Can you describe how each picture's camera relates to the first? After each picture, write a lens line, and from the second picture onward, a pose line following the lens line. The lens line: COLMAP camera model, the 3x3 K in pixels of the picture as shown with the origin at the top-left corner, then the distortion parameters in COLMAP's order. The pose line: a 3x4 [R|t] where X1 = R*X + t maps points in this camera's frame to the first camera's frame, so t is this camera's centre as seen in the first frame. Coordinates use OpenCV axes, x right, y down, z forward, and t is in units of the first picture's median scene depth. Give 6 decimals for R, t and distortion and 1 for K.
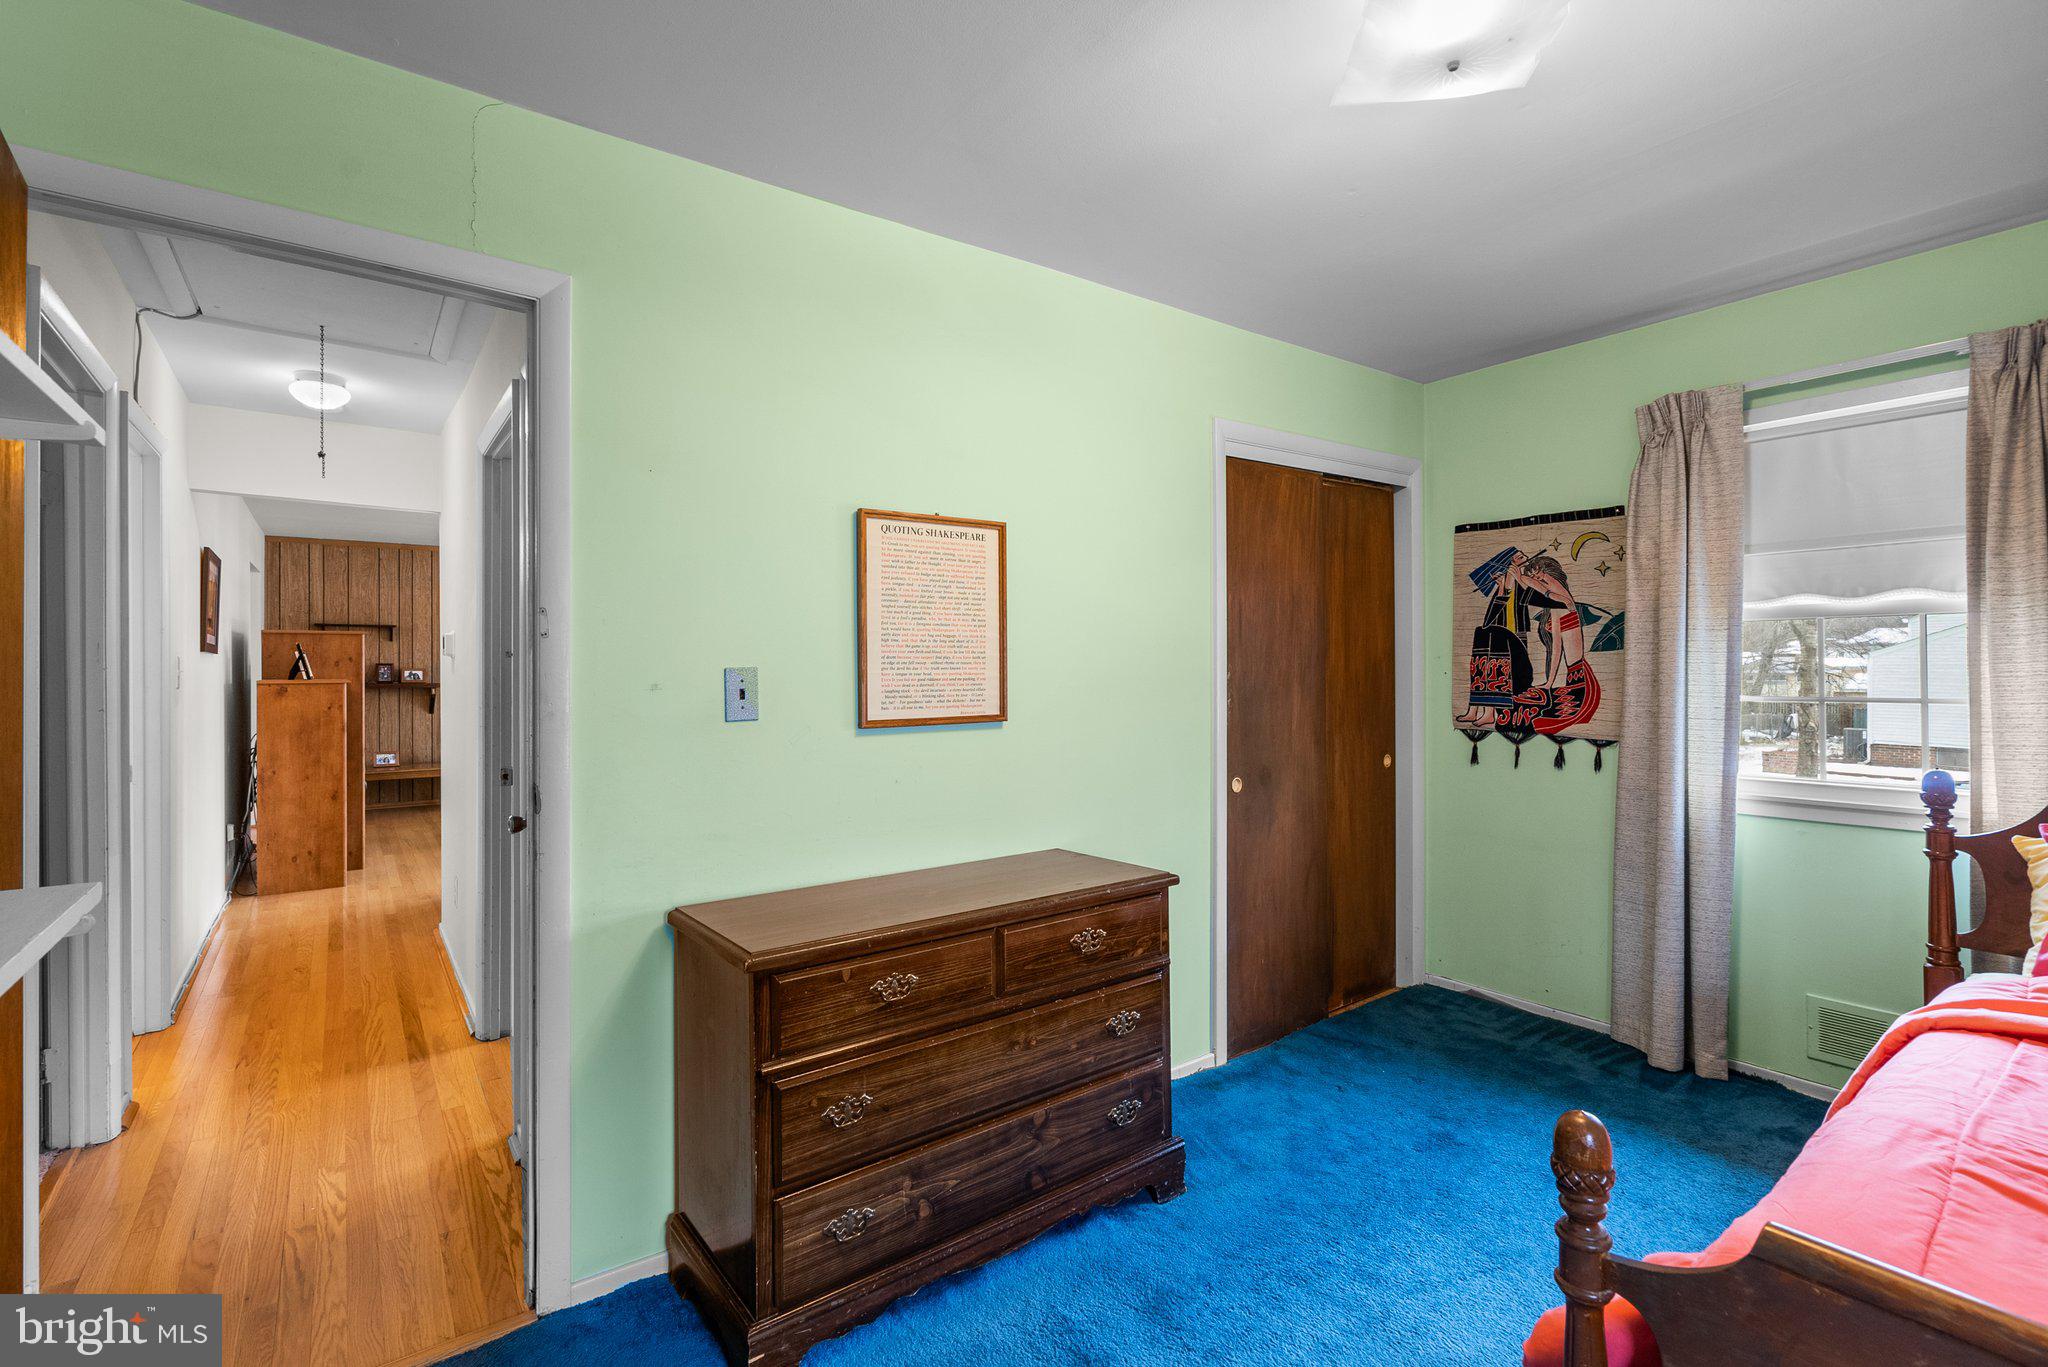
lens RADIAL K [[939.5, 0, 1028.0], [0, 939.5, 677.0], [0, 0, 1]] dist [-0.004260, 0.002354]
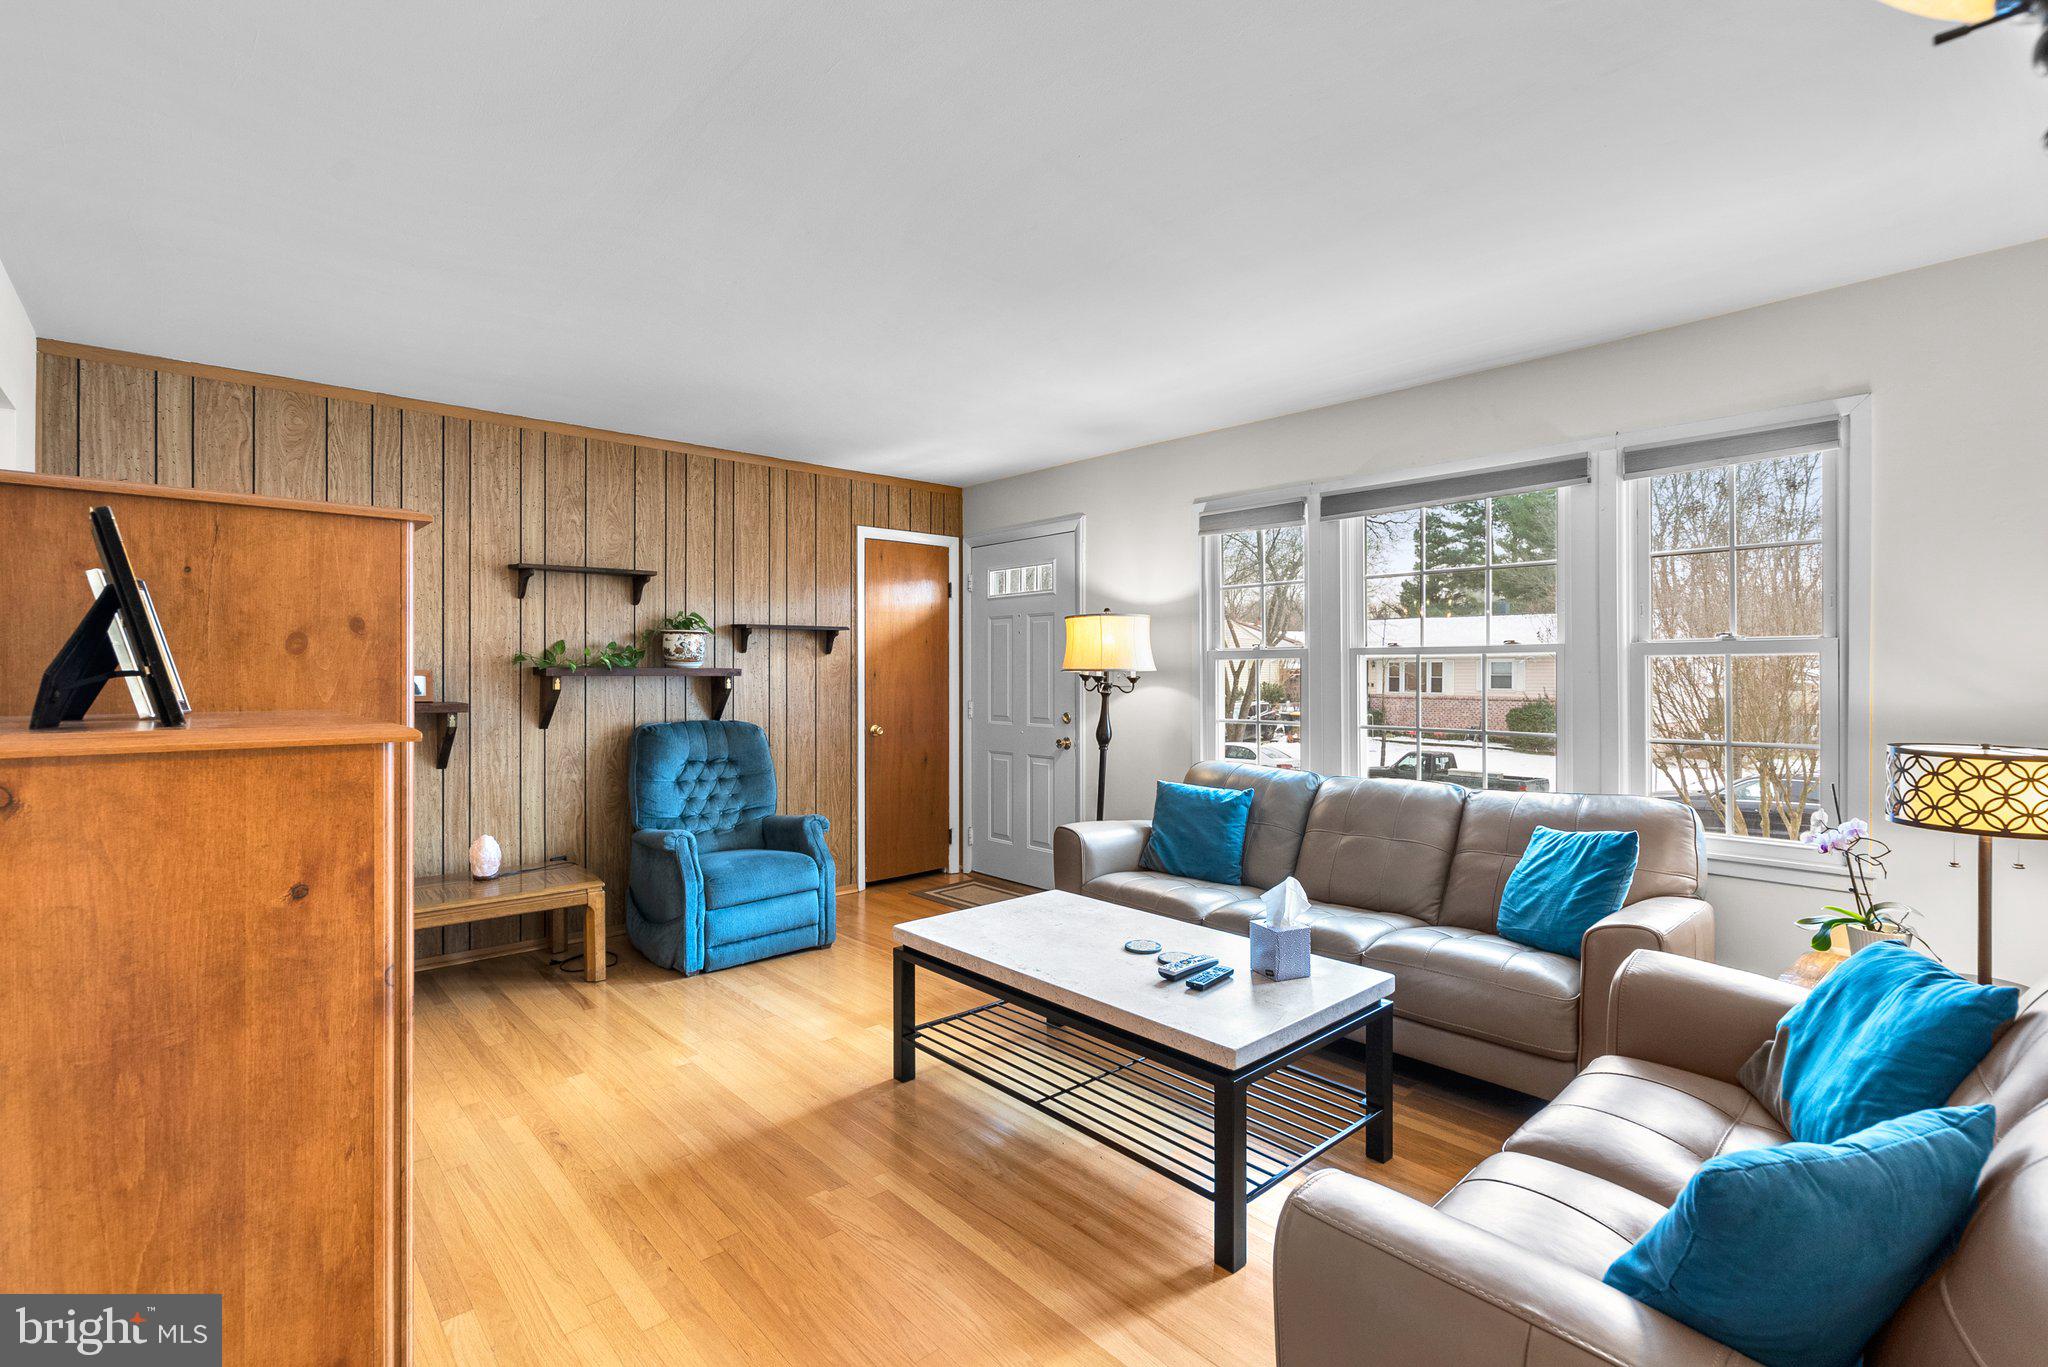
lens RADIAL K [[939.5, 0, 1020.3], [0, 939.5, 679.8], [0, 0, 1]] dist [-0.004260, 0.002354]
pose [[0.995474, 0.001811, 0.095019, -0.353755], [-0.001443, 0.999991, -0.003938, -0.002888], [-0.095026, 0.003783, 0.995468, 0.458721]]
